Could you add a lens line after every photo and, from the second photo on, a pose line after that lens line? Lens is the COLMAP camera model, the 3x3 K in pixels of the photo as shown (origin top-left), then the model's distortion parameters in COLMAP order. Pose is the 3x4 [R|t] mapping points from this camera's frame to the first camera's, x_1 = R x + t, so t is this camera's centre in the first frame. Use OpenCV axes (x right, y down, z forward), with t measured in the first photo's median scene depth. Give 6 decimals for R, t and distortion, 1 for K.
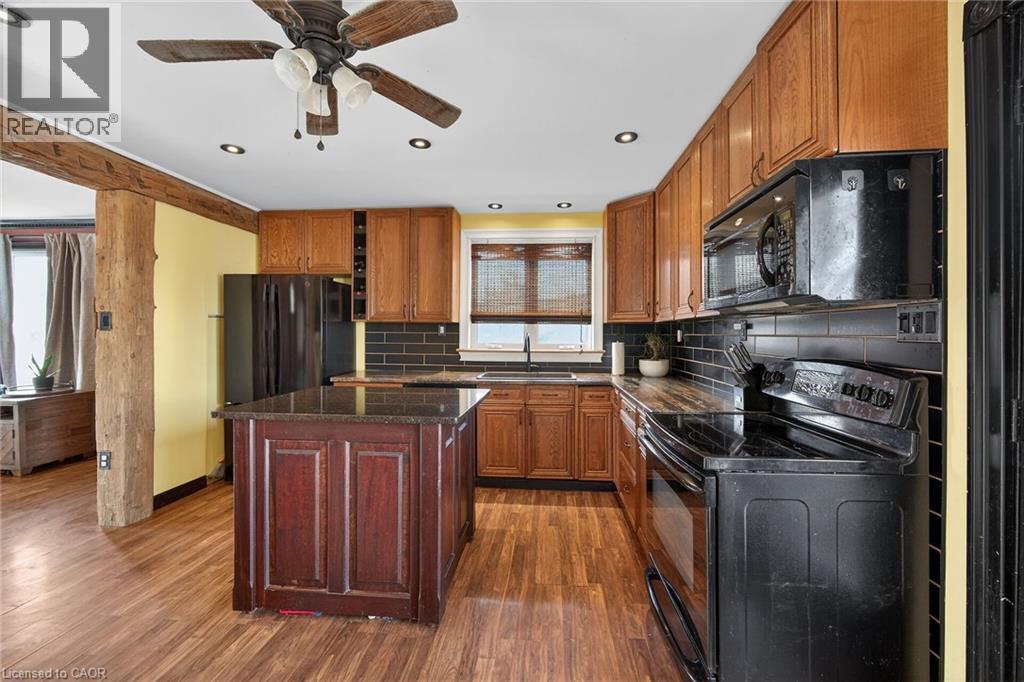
lens RADIAL K [[424.3, 0, 513.5], [0, 424.3, 330.8], [0, 0, 1]] dist [-0.001304, -0.000260]
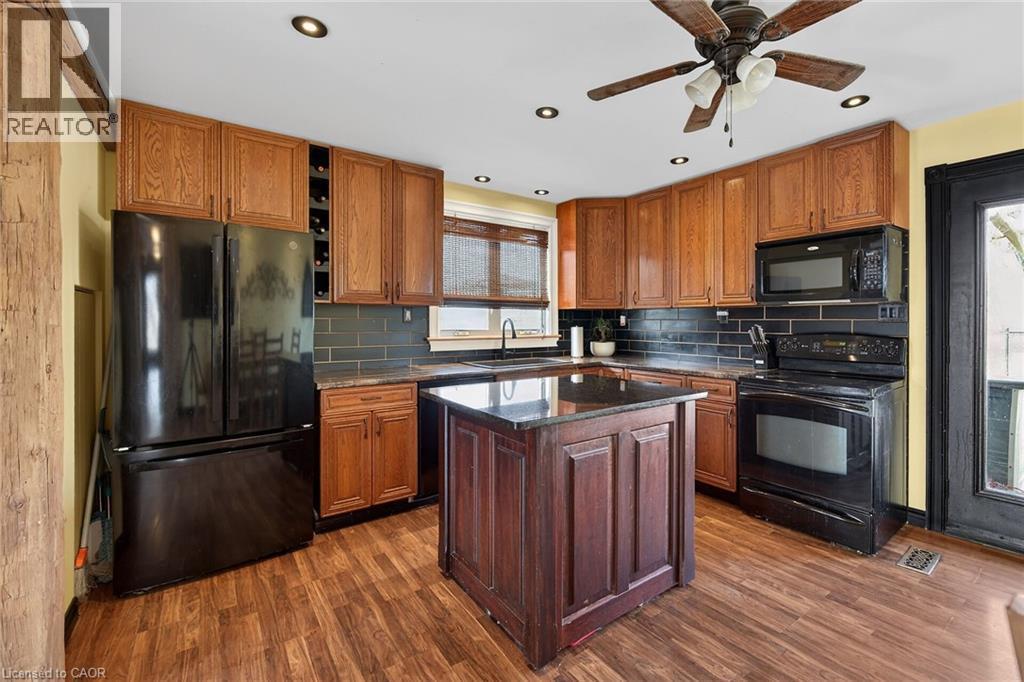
lens RADIAL K [[459.3, 0, 548.1], [0, 459.3, 323.8], [0, 0, 1]] dist [0.001151, 0.000062]
pose [[0.733249, -0.010153, 0.679884, -0.605150], [-0.000009, 0.999888, 0.014942, 0.001566], [-0.679960, -0.010962, 0.733167, 0.181067]]
